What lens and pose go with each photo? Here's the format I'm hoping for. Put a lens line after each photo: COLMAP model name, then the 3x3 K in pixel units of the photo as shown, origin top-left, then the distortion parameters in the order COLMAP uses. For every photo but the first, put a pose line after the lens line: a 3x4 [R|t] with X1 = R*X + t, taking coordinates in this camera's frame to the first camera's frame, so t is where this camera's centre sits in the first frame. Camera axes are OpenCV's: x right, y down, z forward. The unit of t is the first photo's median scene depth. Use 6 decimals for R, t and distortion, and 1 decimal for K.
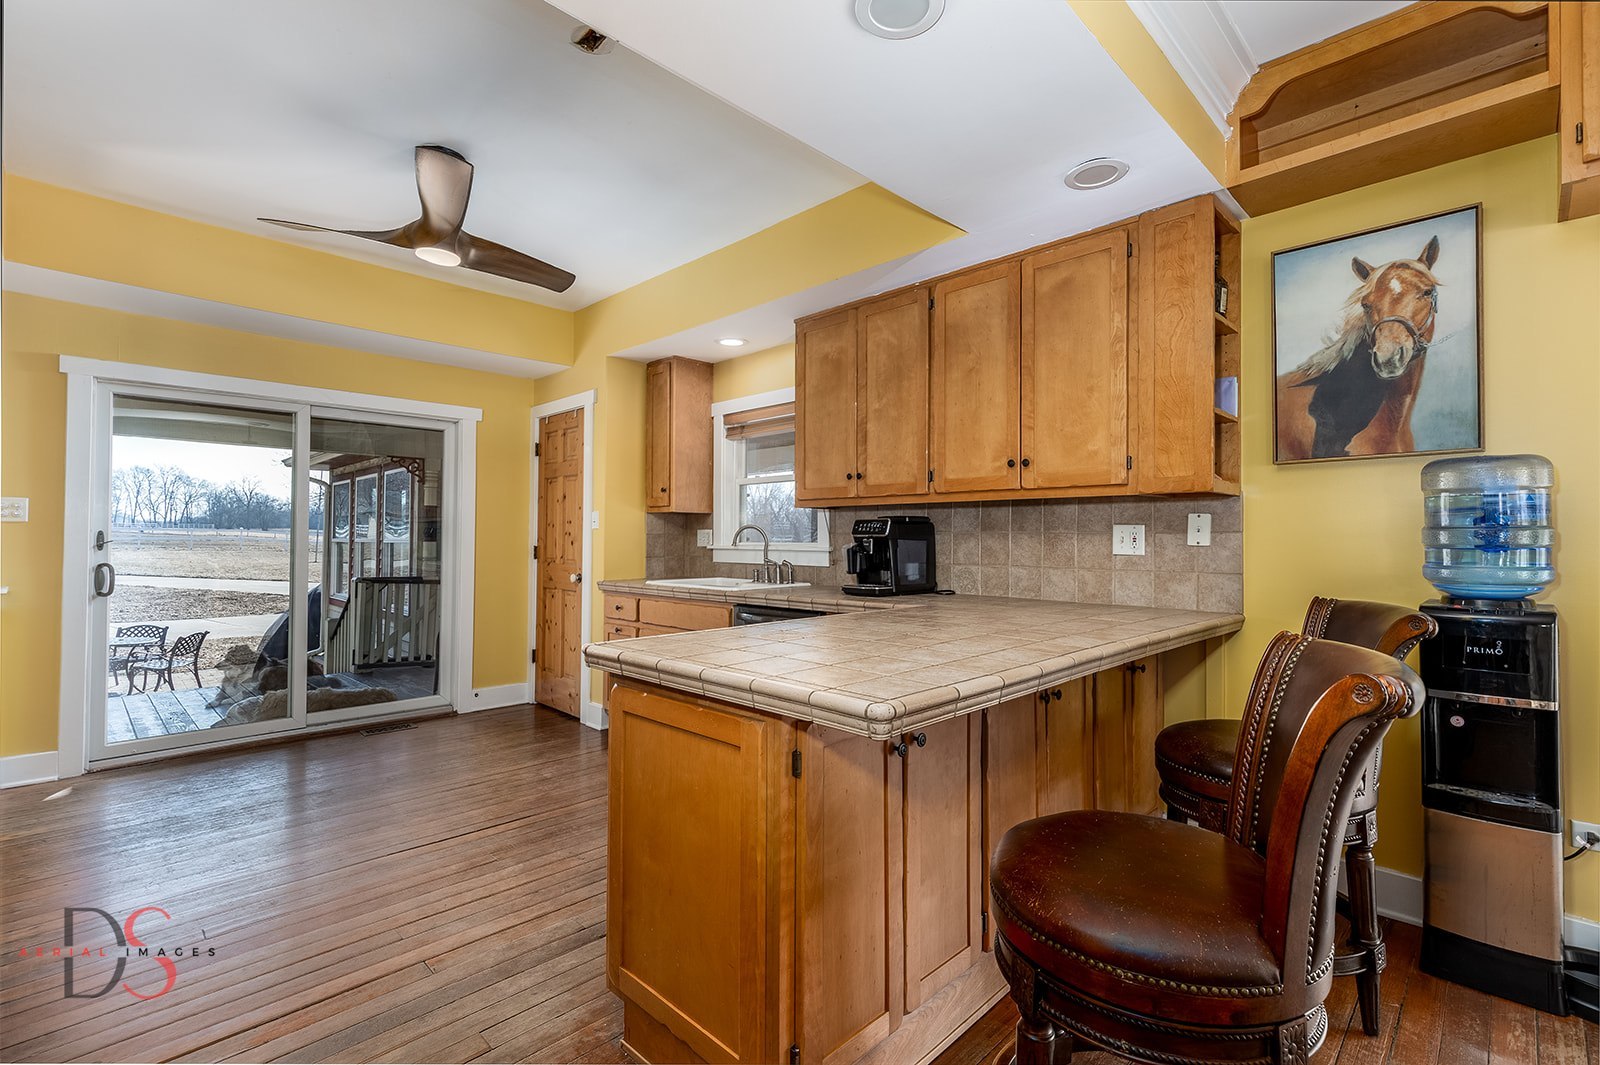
lens RADIAL K [[725.7, 0, 801.0], [0, 725.7, 532.2], [0, 0, 1]] dist [0.000433, -0.000063]
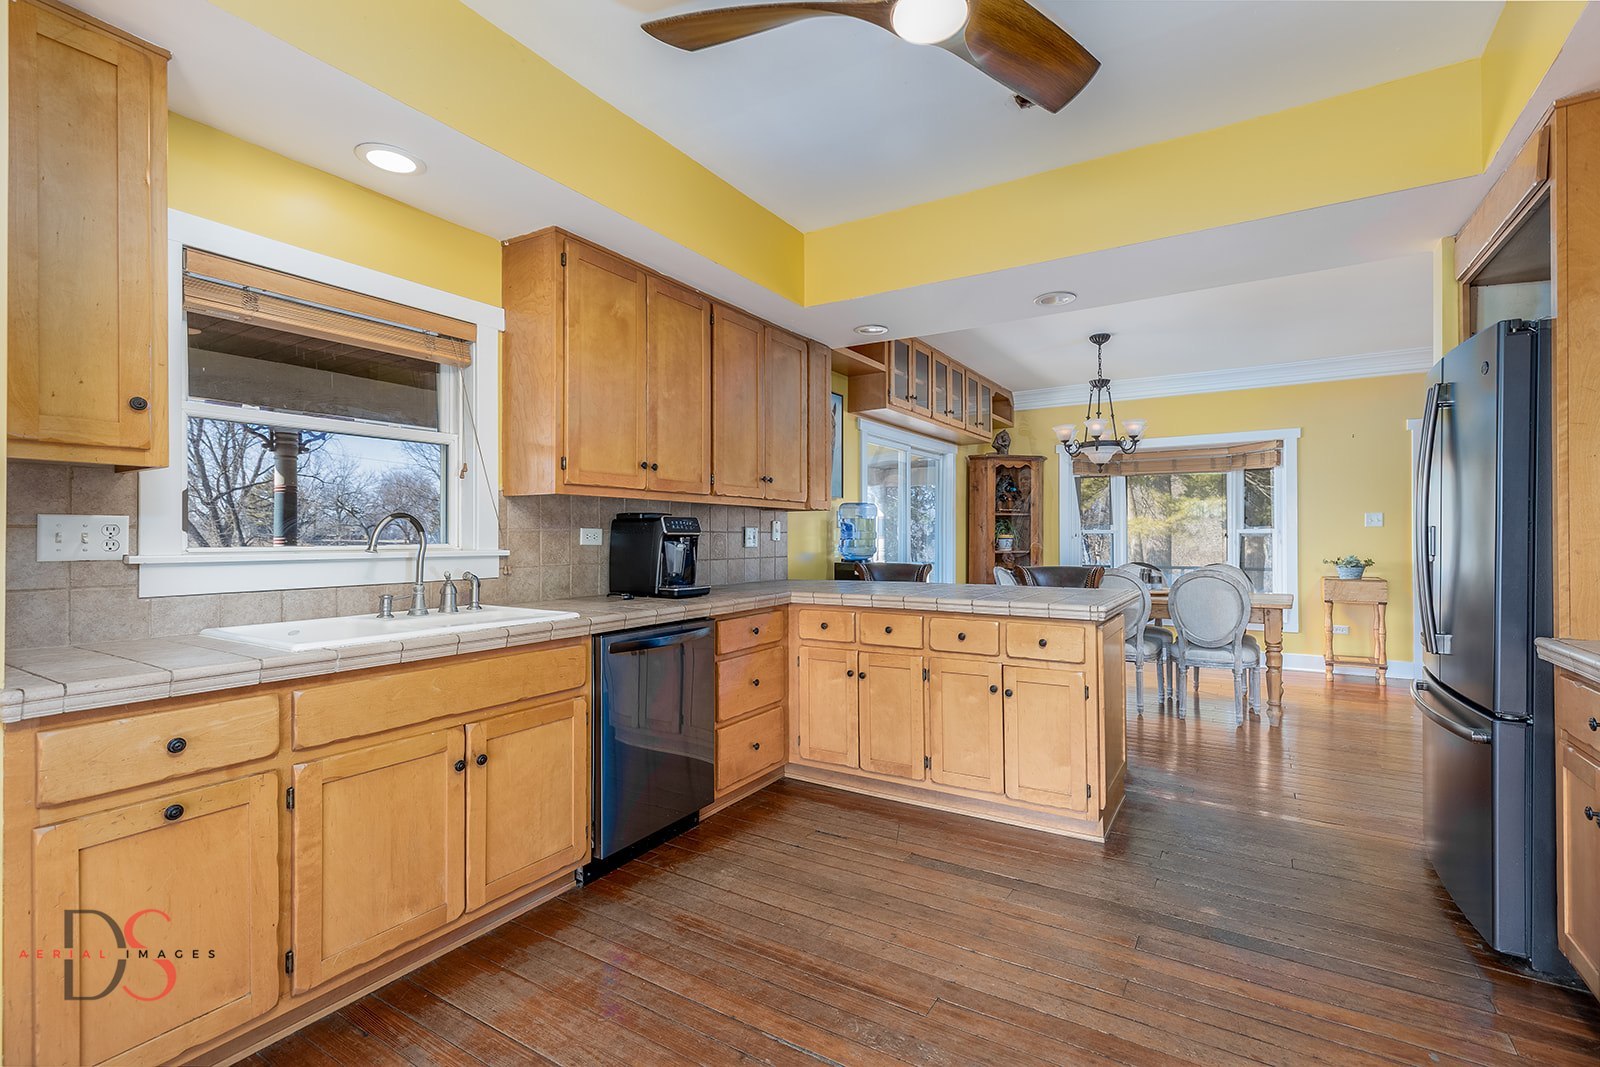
lens RADIAL K [[725.7, 0, 793.2], [0, 725.7, 532.1], [0, 0, 1]] dist [0.000433, -0.000063]
pose [[-0.224445, 0.000458, 0.974487, -0.864405], [-0.010003, 0.999946, -0.002774, 0.003258], [-0.974435, -0.010370, -0.224428, 1.080116]]
